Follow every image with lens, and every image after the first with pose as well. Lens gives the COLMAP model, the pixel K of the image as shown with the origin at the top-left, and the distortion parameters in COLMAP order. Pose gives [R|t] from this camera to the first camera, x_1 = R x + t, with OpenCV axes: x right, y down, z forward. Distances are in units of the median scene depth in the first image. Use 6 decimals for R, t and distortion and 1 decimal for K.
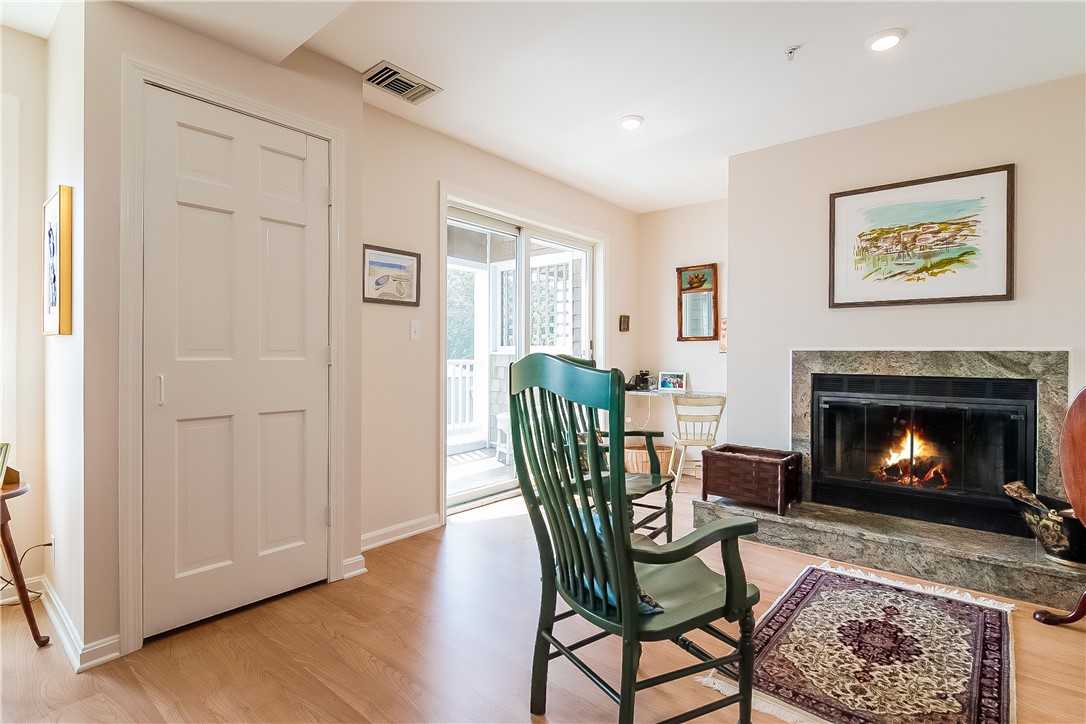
lens RADIAL K [[541.9, 0, 539.2], [0, 541.9, 356.2], [0, 0, 1]] dist [-0.000962, -0.000150]
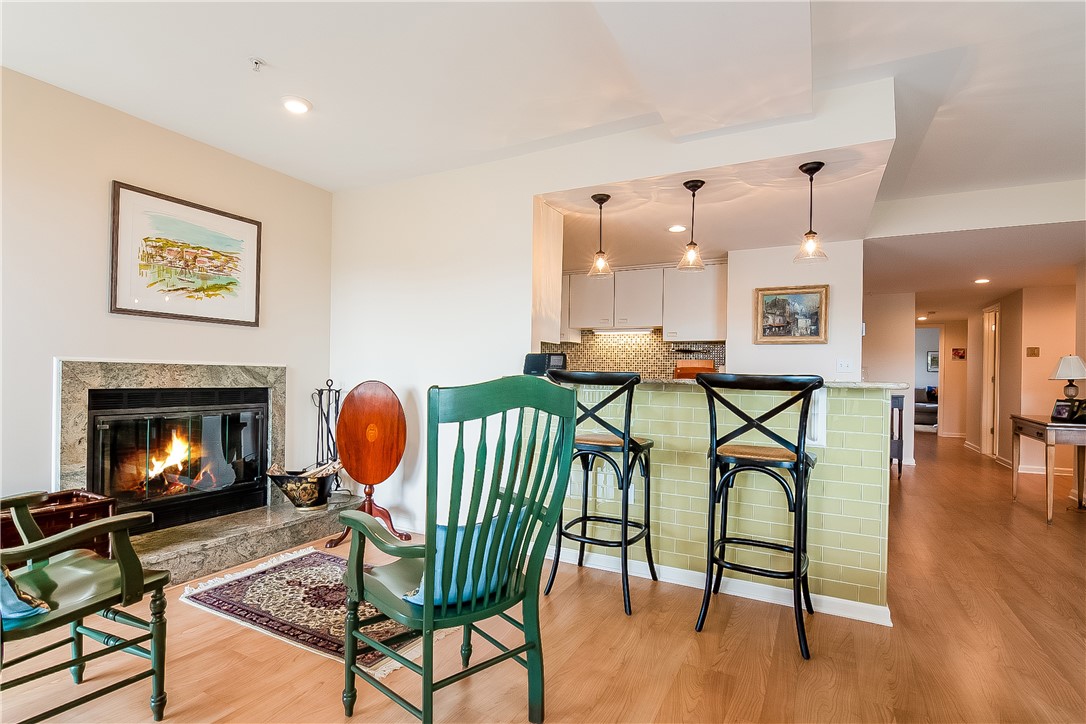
lens RADIAL K [[541.9, 0, 538.8], [0, 541.9, 371.6], [0, 0, 1]] dist [-0.000962, -0.000150]
pose [[-0.219437, 0.001023, 0.975626, -0.502418], [-0.010065, 0.999944, -0.003313, 0.001176], [-0.975575, -0.010547, -0.219414, 0.583321]]
